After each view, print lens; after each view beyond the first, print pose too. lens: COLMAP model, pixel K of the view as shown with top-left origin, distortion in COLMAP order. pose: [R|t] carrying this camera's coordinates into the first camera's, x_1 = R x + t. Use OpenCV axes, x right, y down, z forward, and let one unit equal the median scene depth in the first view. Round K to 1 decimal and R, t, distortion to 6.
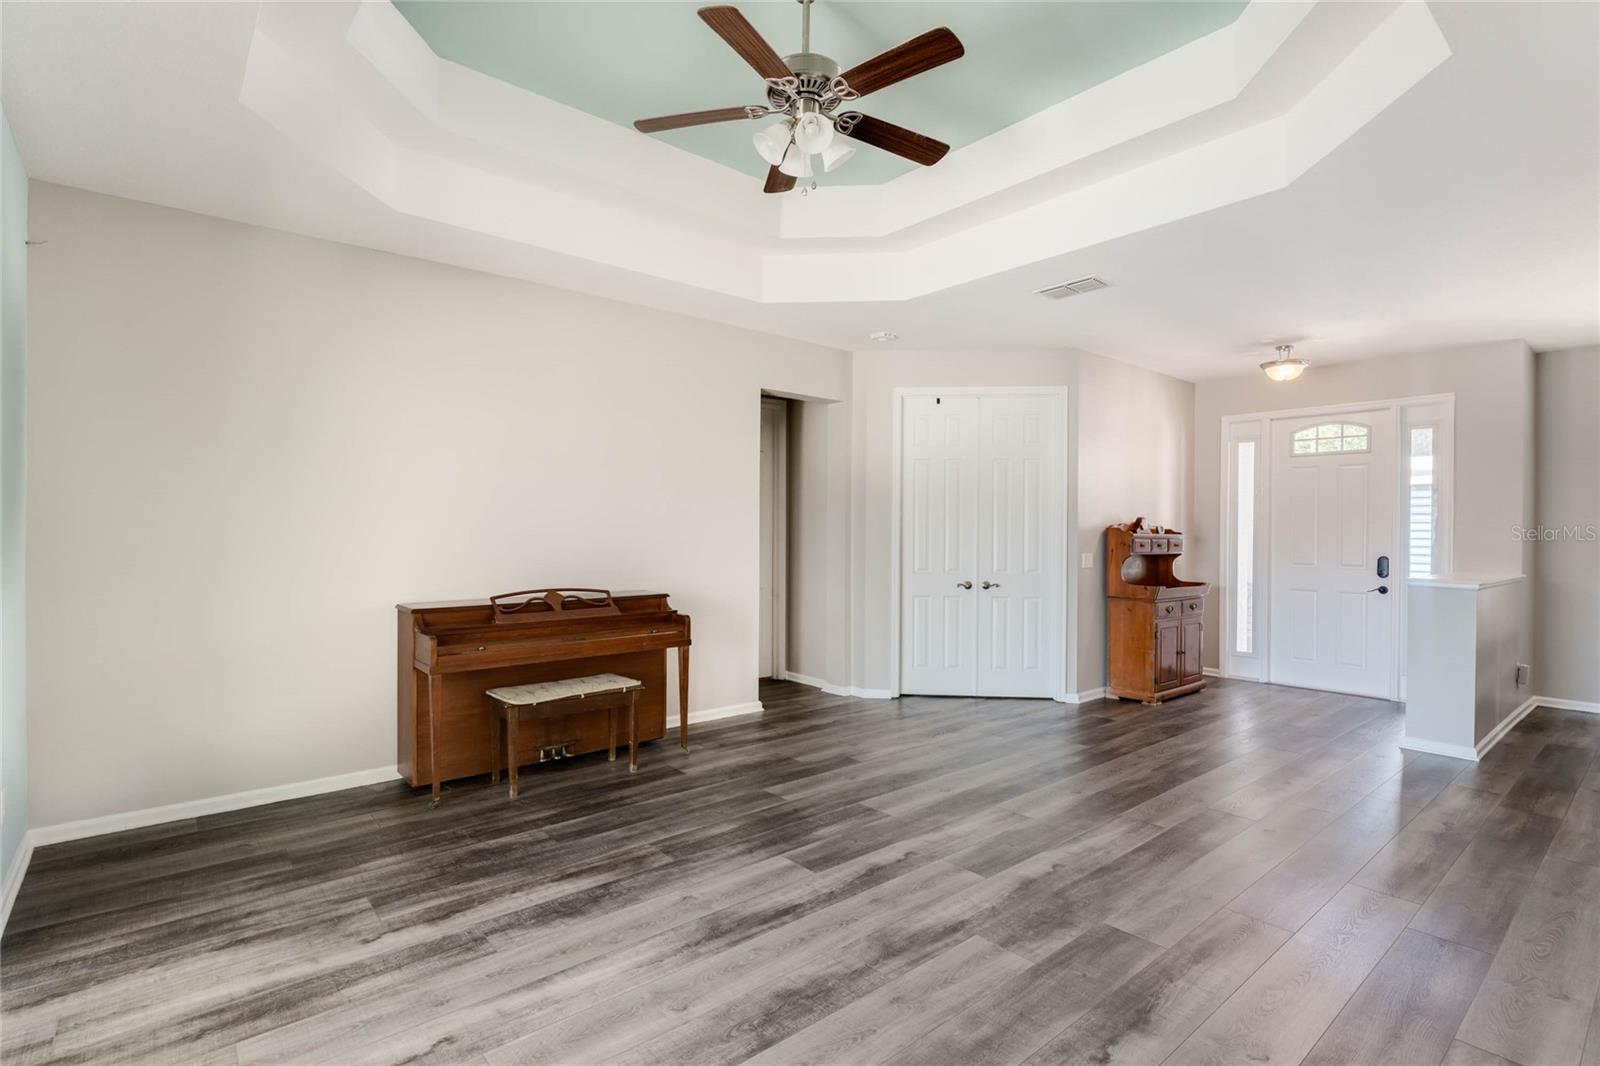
lens RADIAL K [[761.2, 0, 793.7], [0, 761.2, 540.1], [0, 0, 1]] dist [-0.003664, -0.000376]
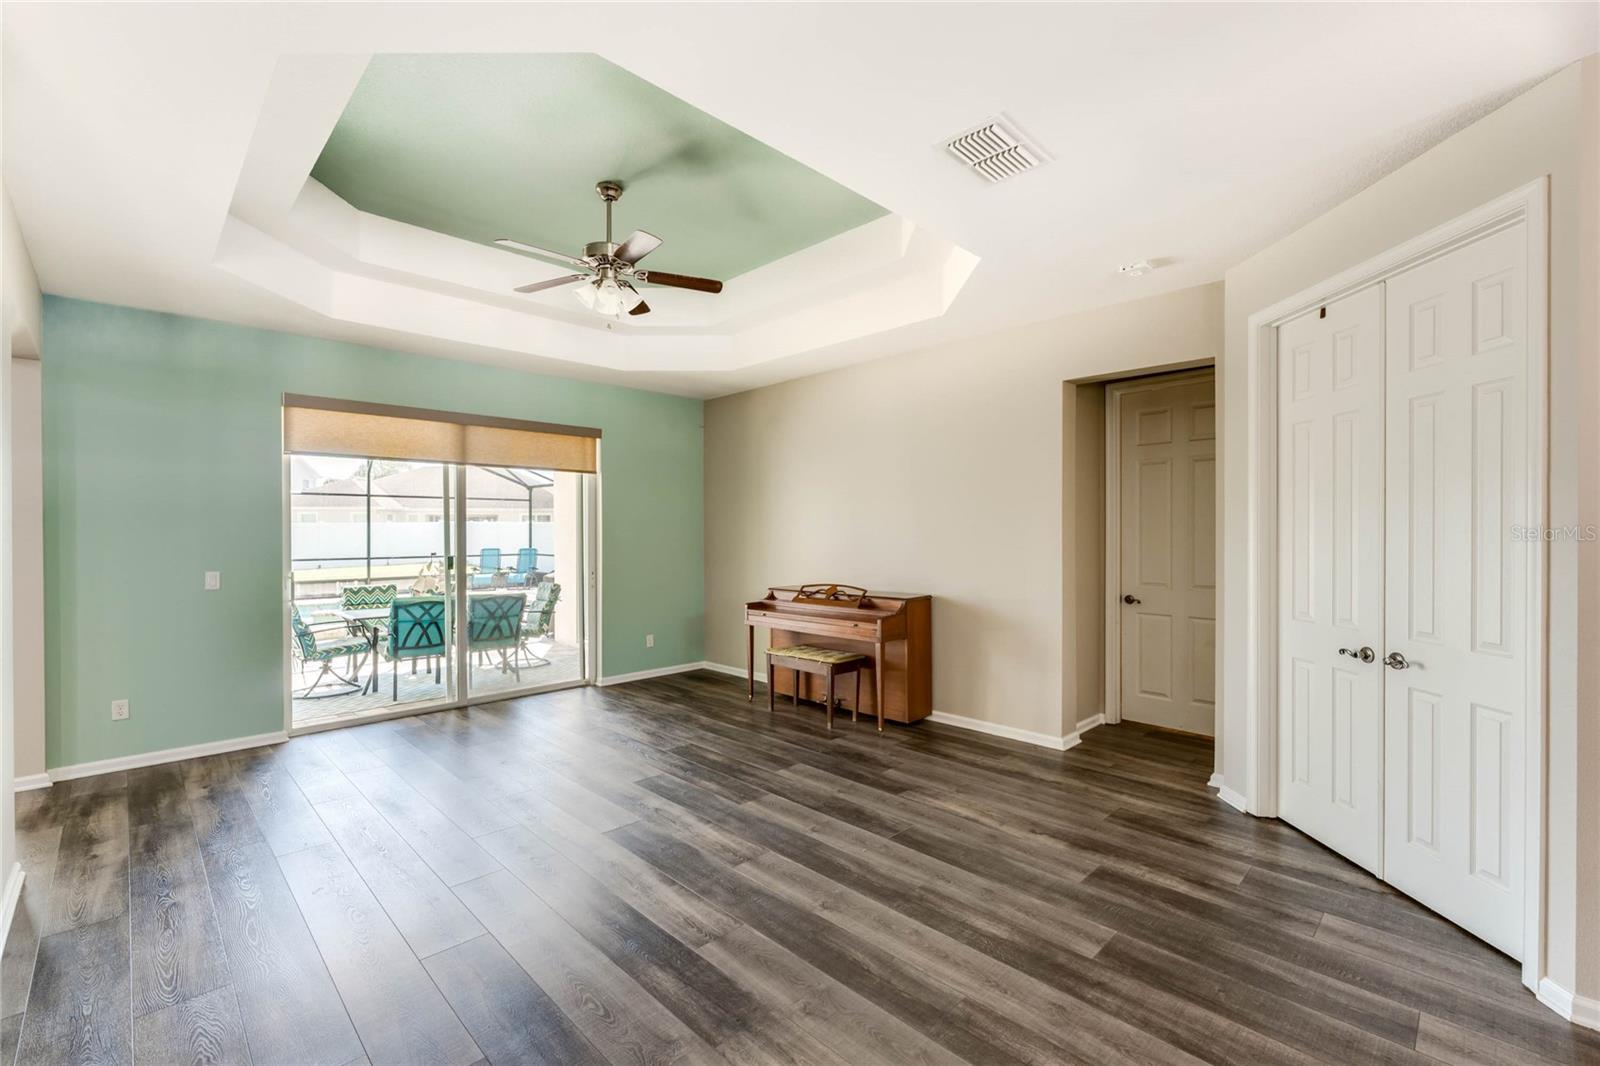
lens RADIAL K [[686.4, 0, 800.0], [0, 686.4, 533.0], [0, 0, 1]] dist [0.003861, 0.000187]
pose [[0.086308, -0.006833, -0.996245, 1.095880], [-0.015673, 0.999843, -0.008215, -0.020047], [0.996145, 0.016323, 0.086187, 0.973902]]
